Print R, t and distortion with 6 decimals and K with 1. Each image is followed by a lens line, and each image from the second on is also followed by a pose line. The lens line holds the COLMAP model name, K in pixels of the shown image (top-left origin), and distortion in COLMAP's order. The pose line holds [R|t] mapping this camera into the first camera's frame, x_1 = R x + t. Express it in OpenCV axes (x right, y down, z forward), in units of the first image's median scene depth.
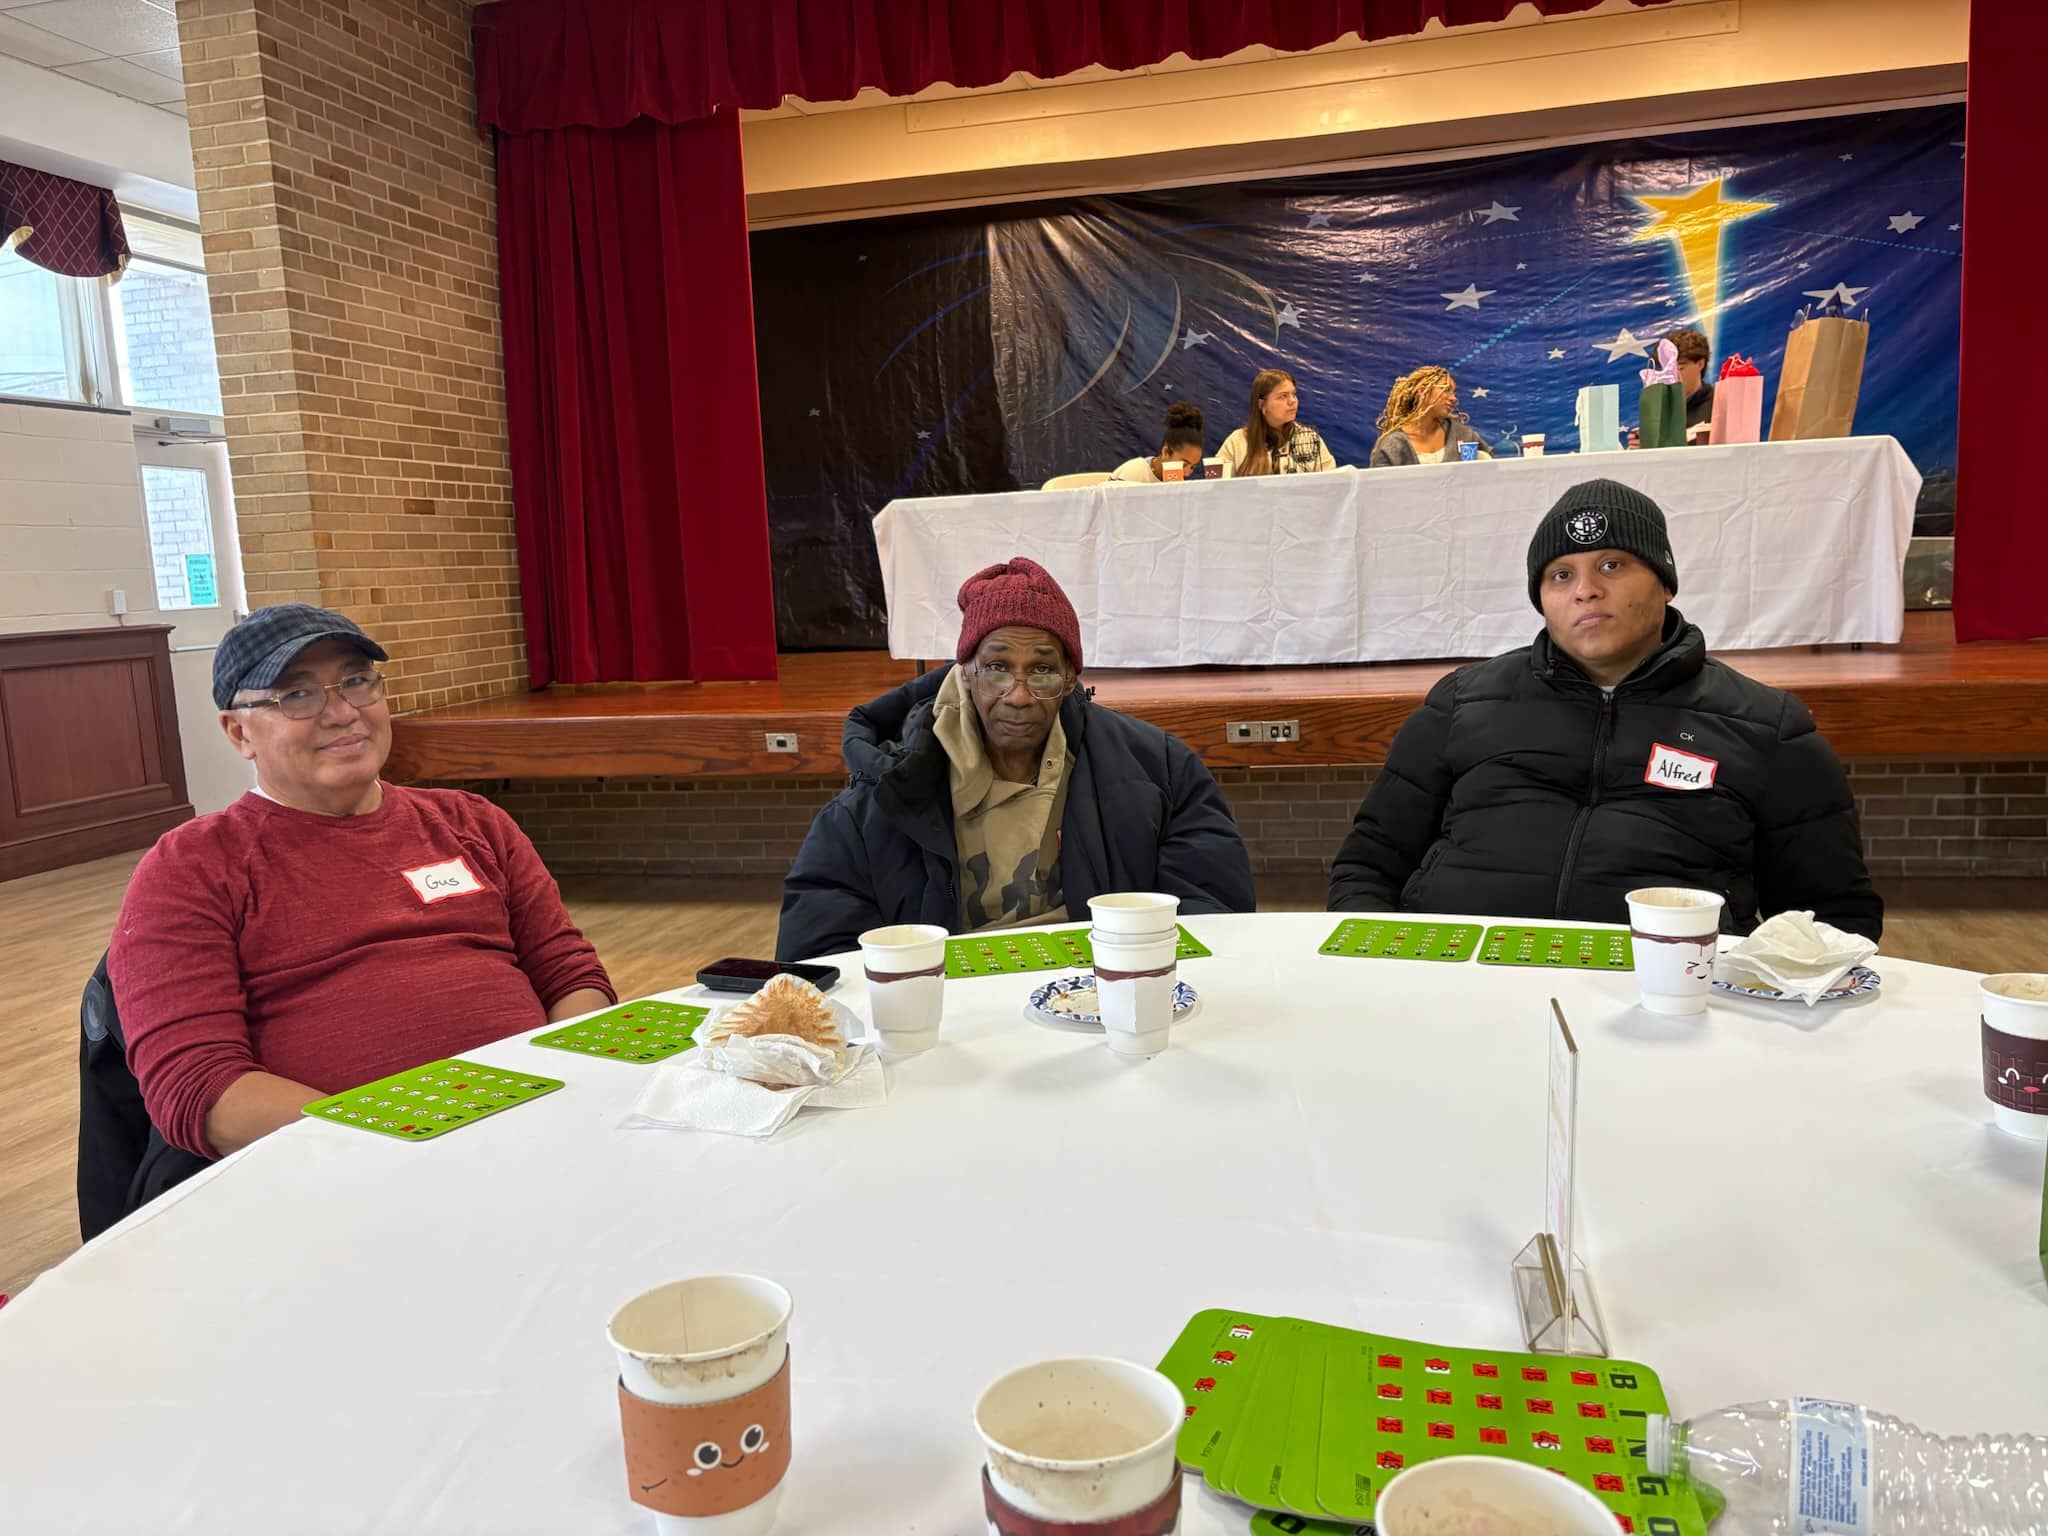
lens RADIAL K [[1531.5, 0, 1025.7], [0, 1531.5, 778.6], [0, 0, 1]] dist [0.035826, -0.035374]
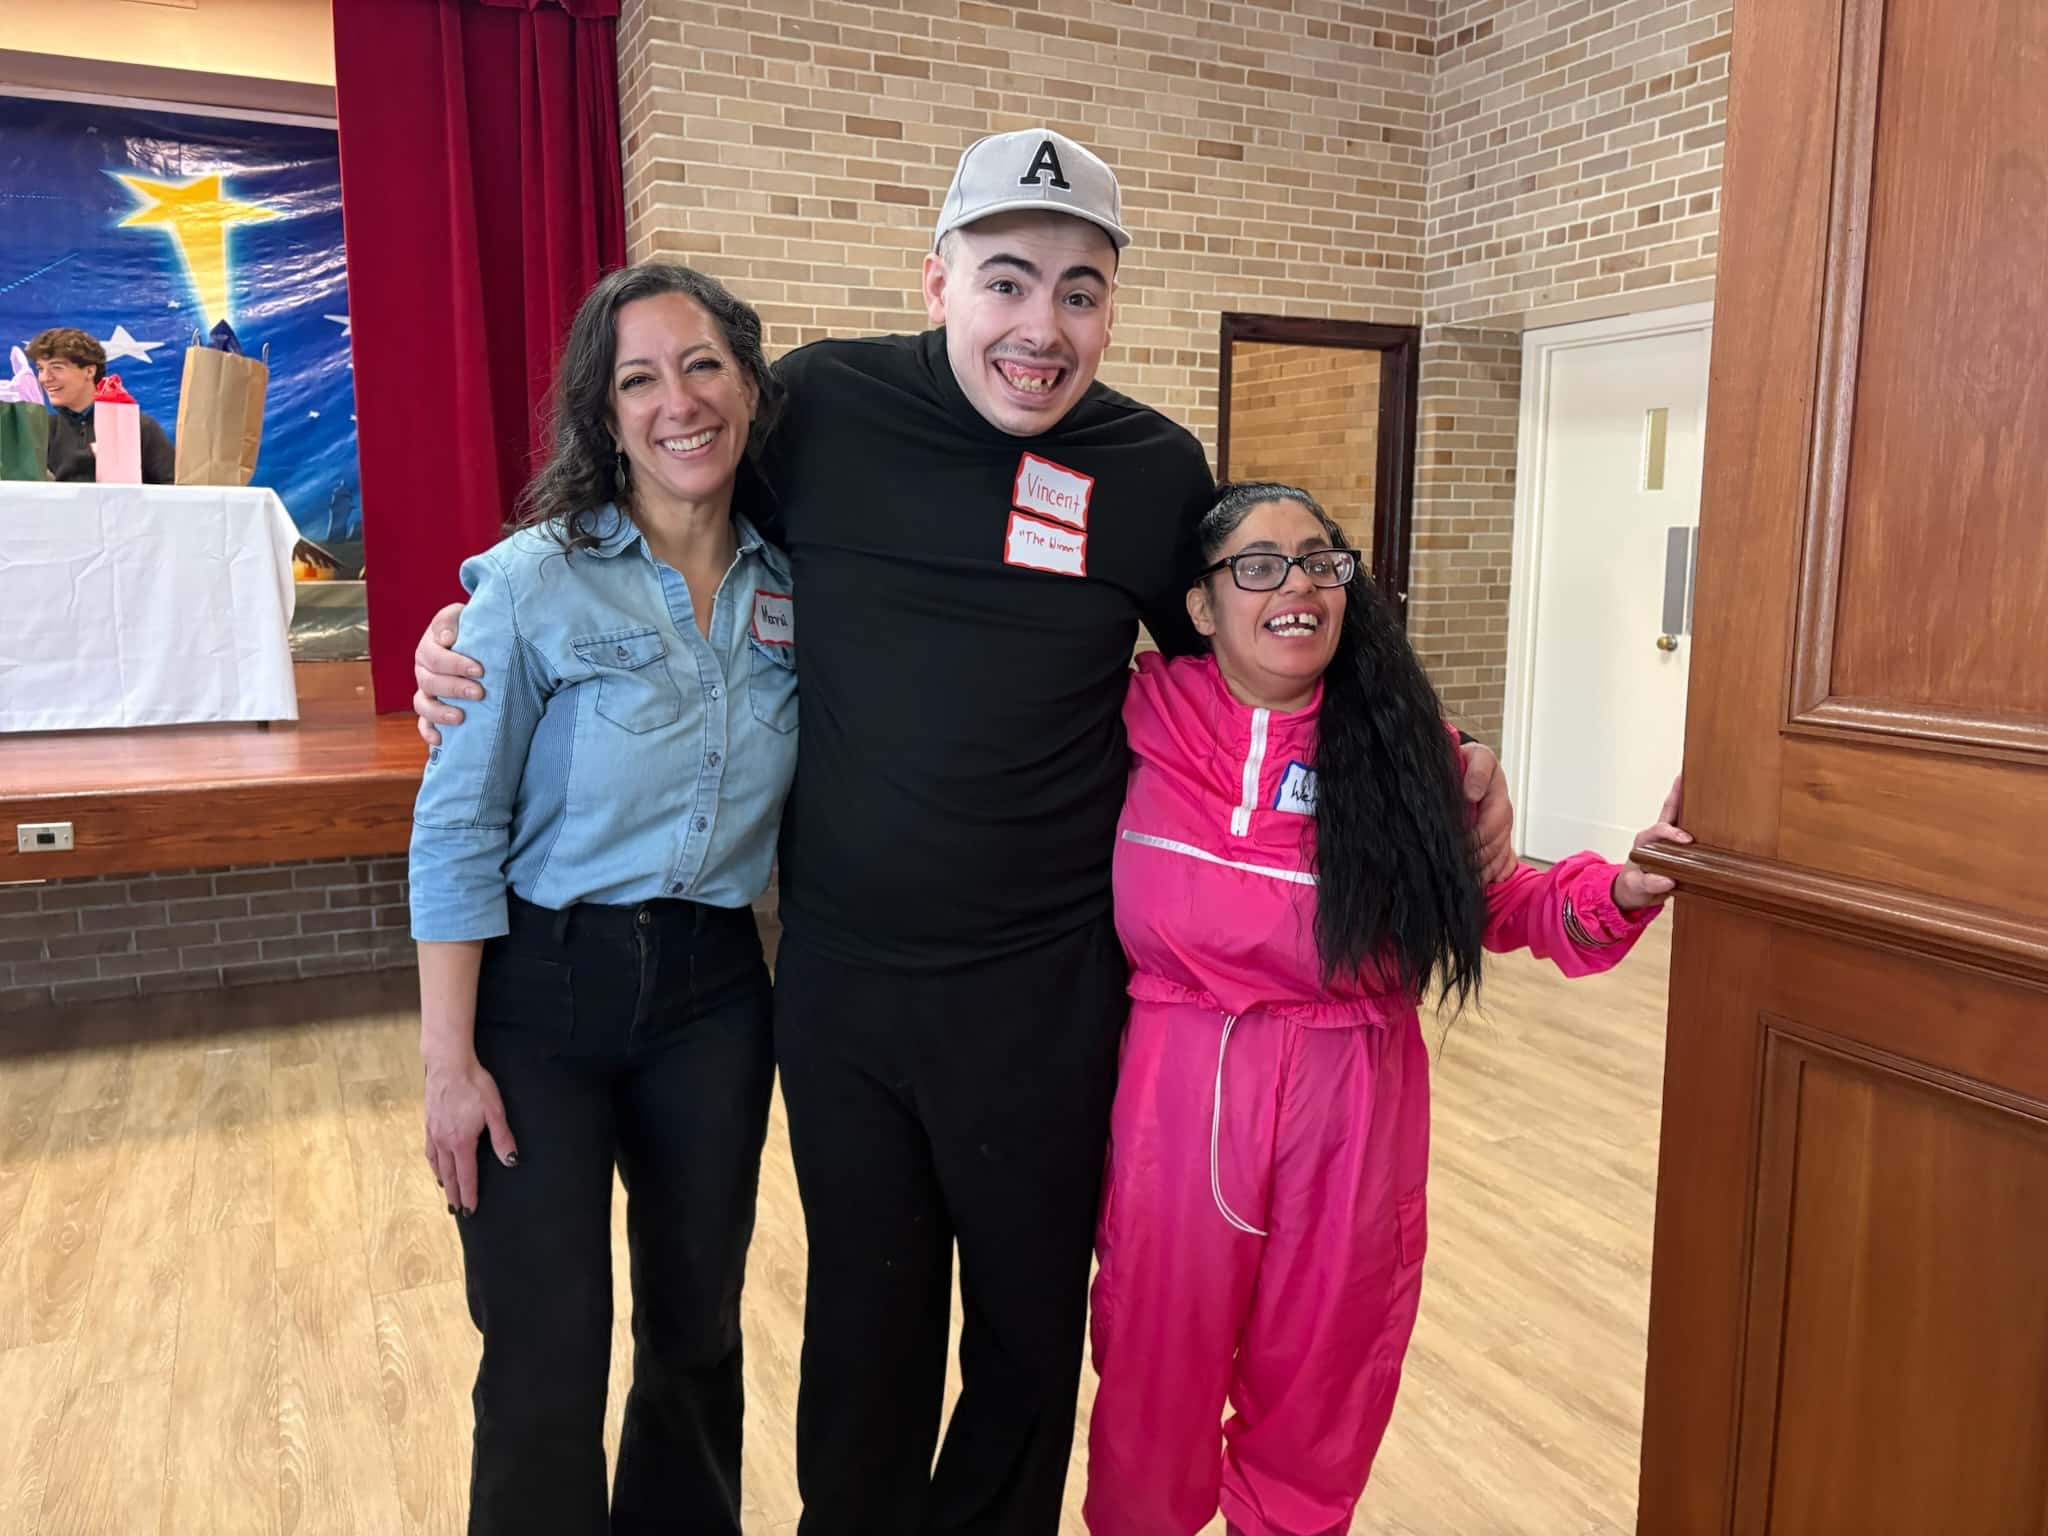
lens RADIAL K [[1531.5, 0, 1016.4], [0, 1531.5, 772.1], [0, 0, 1]] dist [0.035826, -0.035374]
pose [[0.779148, -0.046537, 0.625110, 0.229461], [0.044597, 0.998829, 0.018773, -0.038155], [-0.625252, 0.013251, 0.780311, 0.019623]]
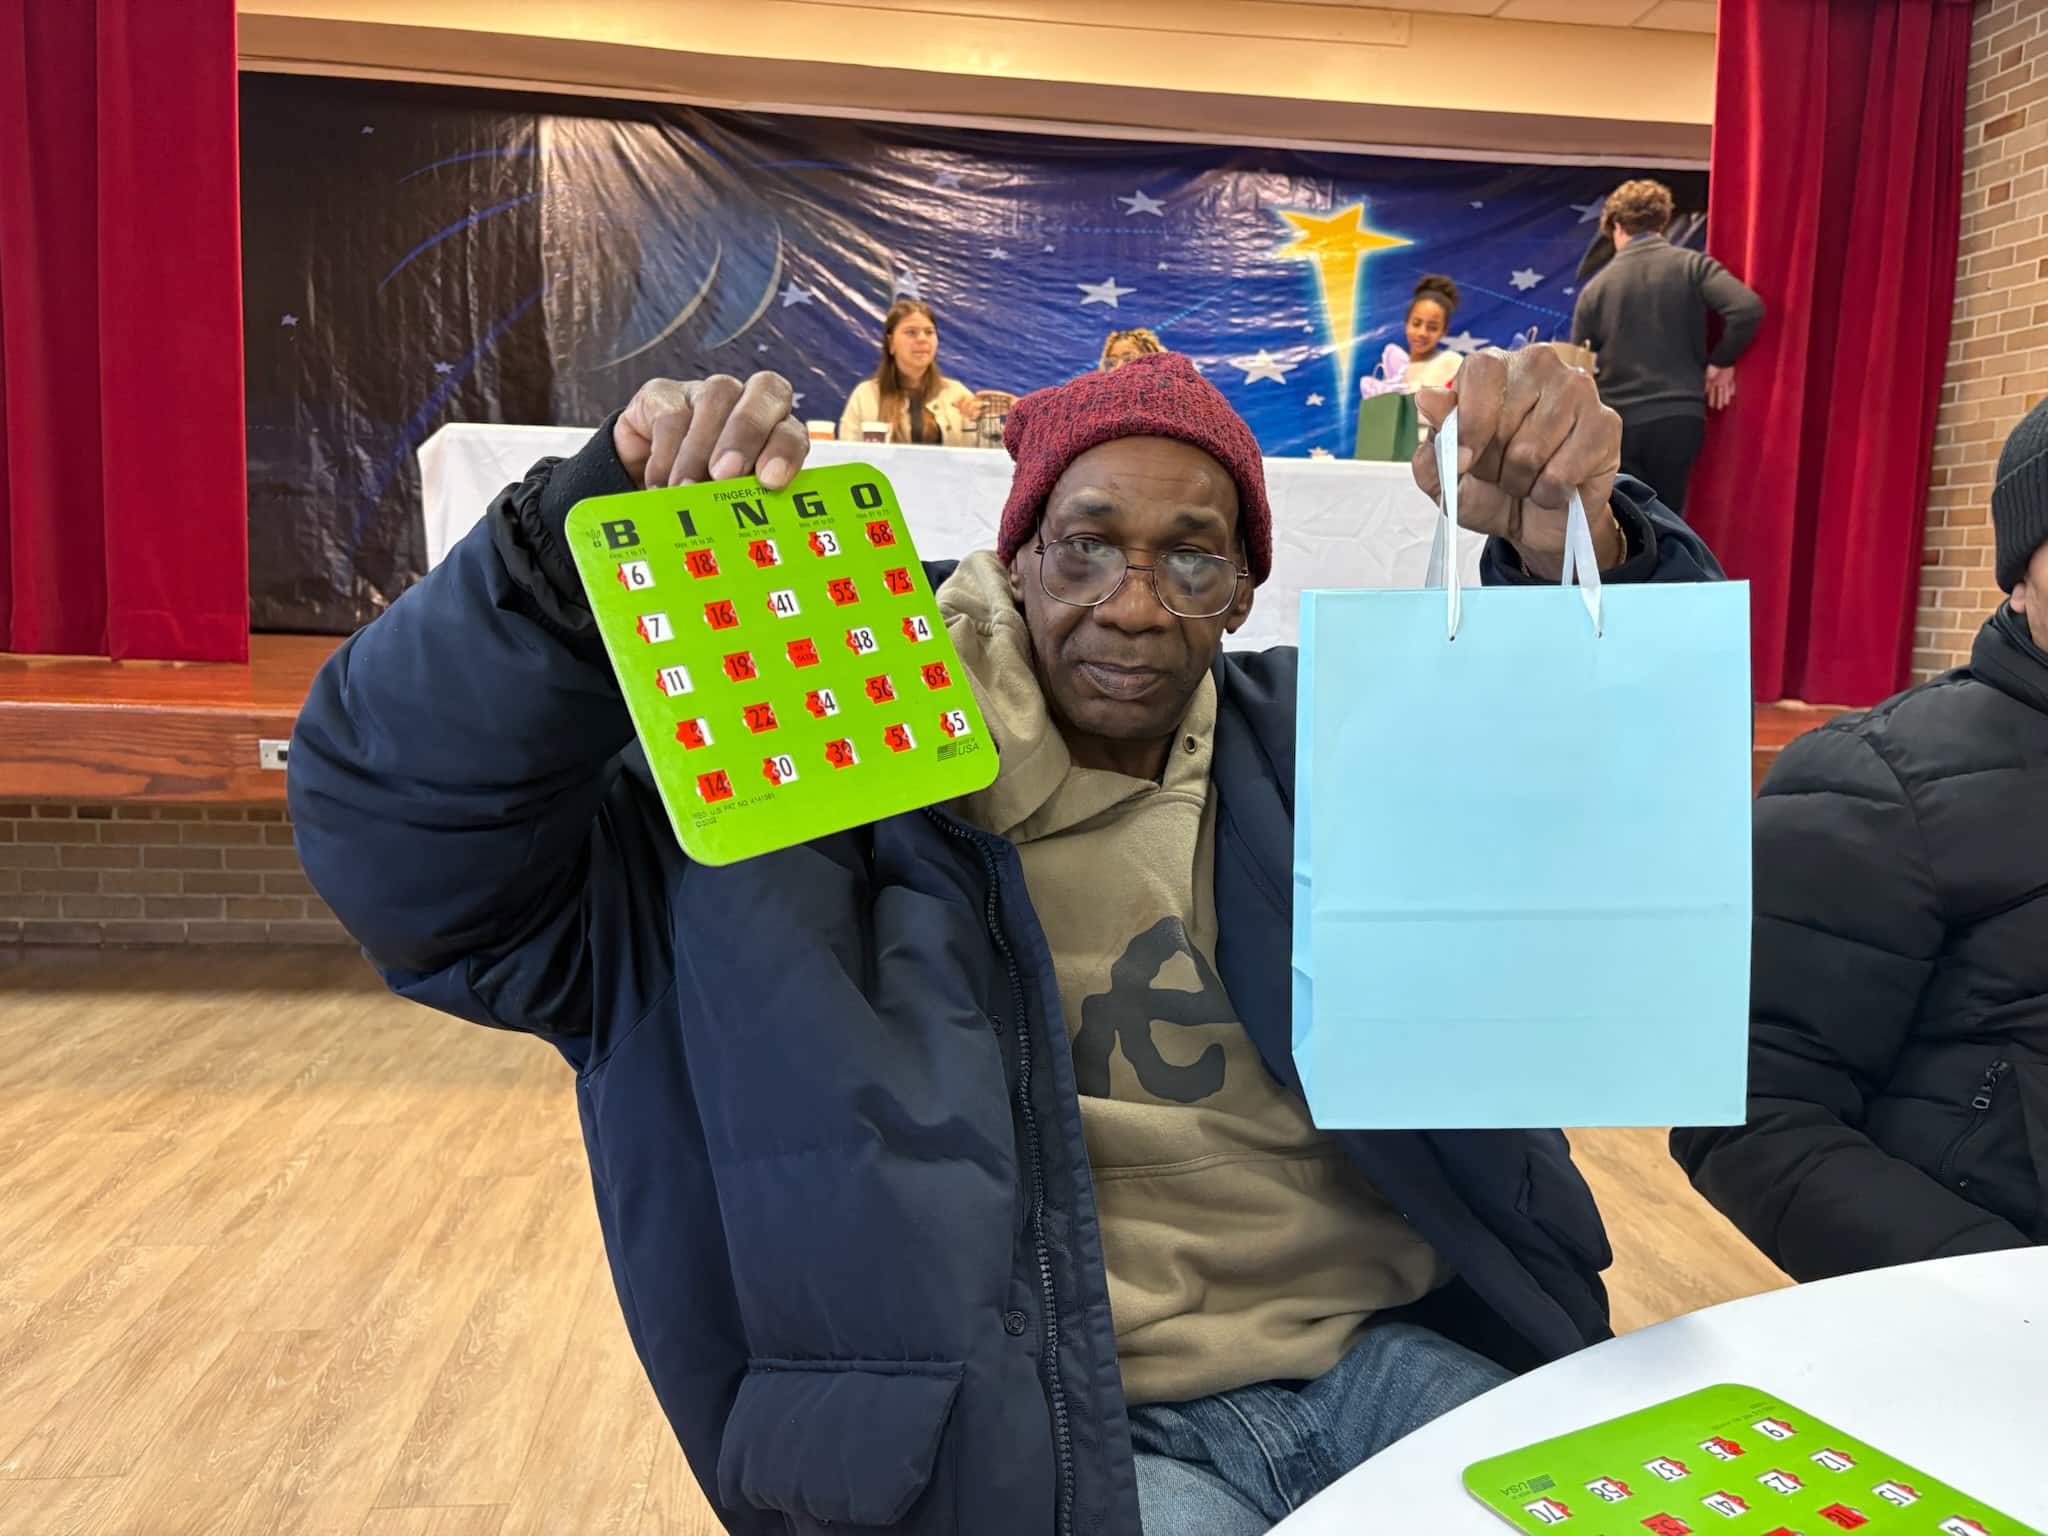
lens RADIAL K [[1531.5, 0, 987.3], [0, 1531.5, 765.3], [0, 0, 1]] dist [0.035826, -0.035374]
pose [[0.939822, 0.043451, 0.338890, -0.070722], [-0.033821, 0.998840, -0.034273, -0.004463], [-0.339986, 0.020749, 0.940202, 0.191808]]
